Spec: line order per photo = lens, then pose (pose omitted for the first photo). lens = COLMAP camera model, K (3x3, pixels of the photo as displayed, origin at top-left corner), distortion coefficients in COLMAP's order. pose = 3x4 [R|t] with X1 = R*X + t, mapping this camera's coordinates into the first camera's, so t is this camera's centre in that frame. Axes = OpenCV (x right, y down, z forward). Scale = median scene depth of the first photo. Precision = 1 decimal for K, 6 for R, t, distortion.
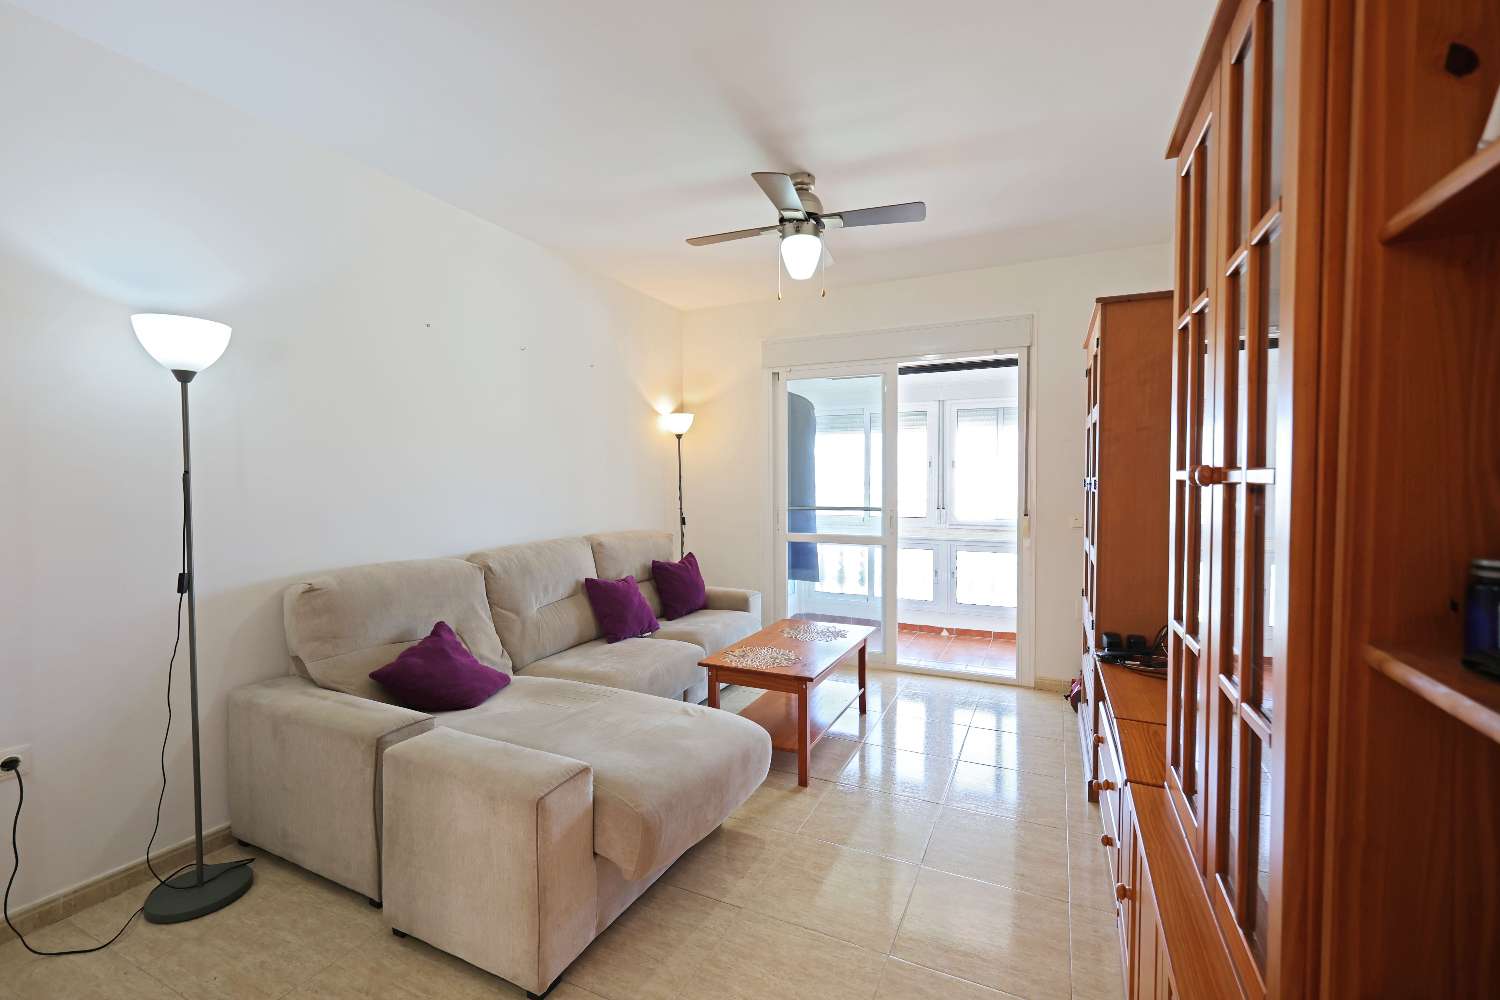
lens RADIAL K [[652.3, 0, 751.1], [0, 652.3, 494.2], [0, 0, 1]] dist [-0.000234, 0.007142]
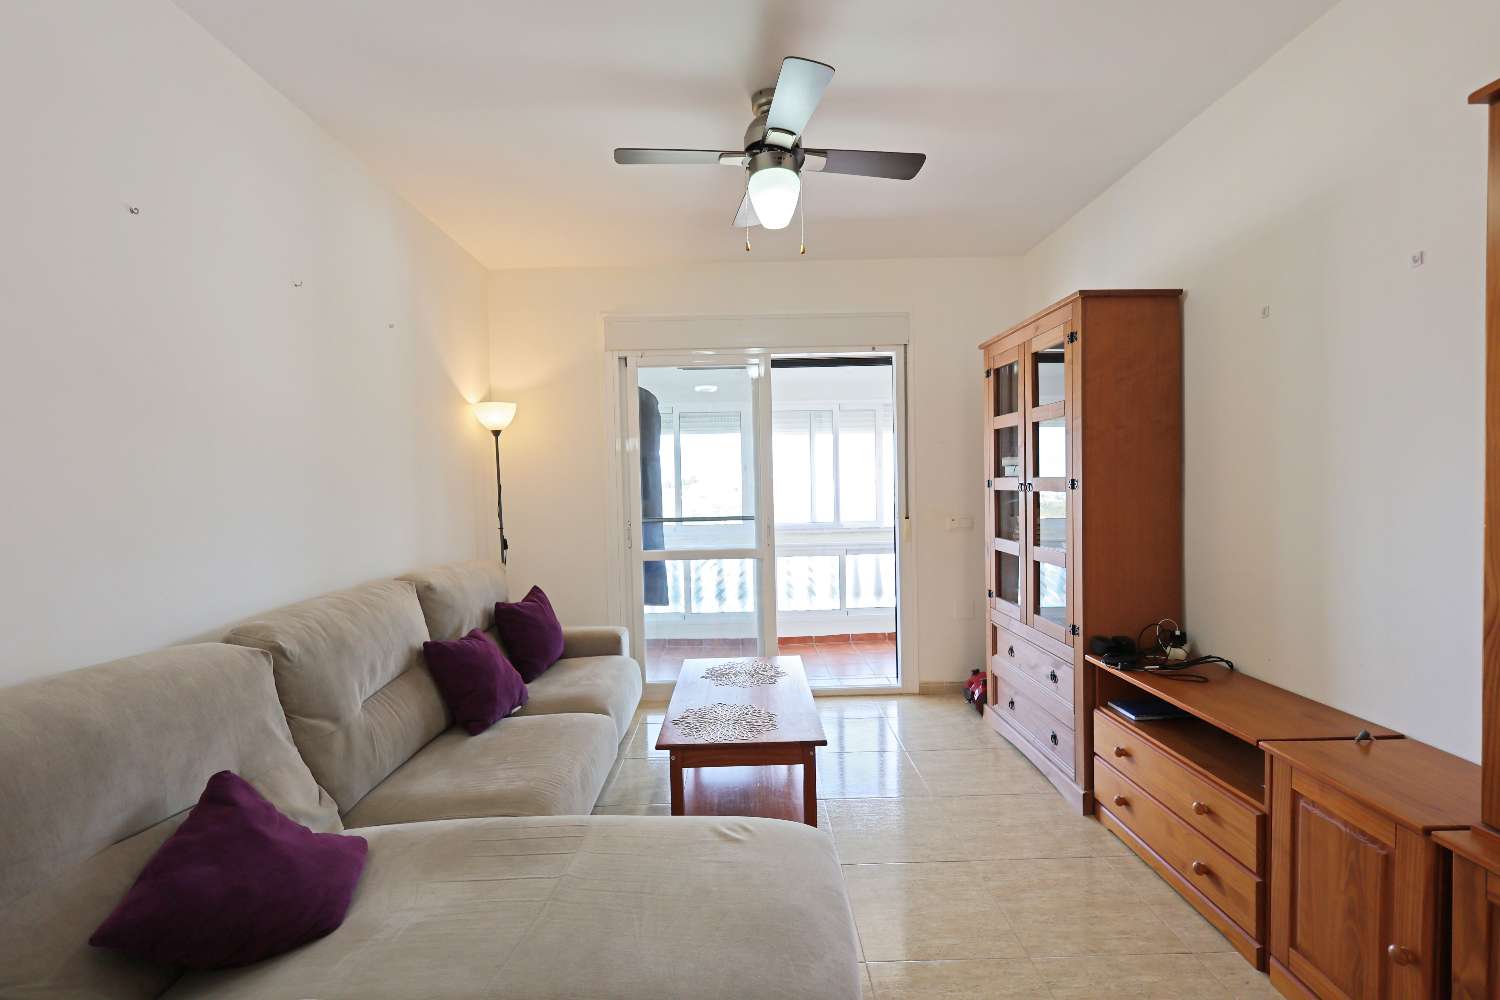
lens RADIAL K [[652.3, 0, 751.1], [0, 652.3, 494.2], [0, 0, 1]] dist [-0.000234, 0.007142]
pose [[0.897177, -0.026882, 0.440853, -0.217349], [0.031114, 0.999513, -0.002371, -0.007974], [-0.440575, 0.015844, 0.897576, 0.230490]]
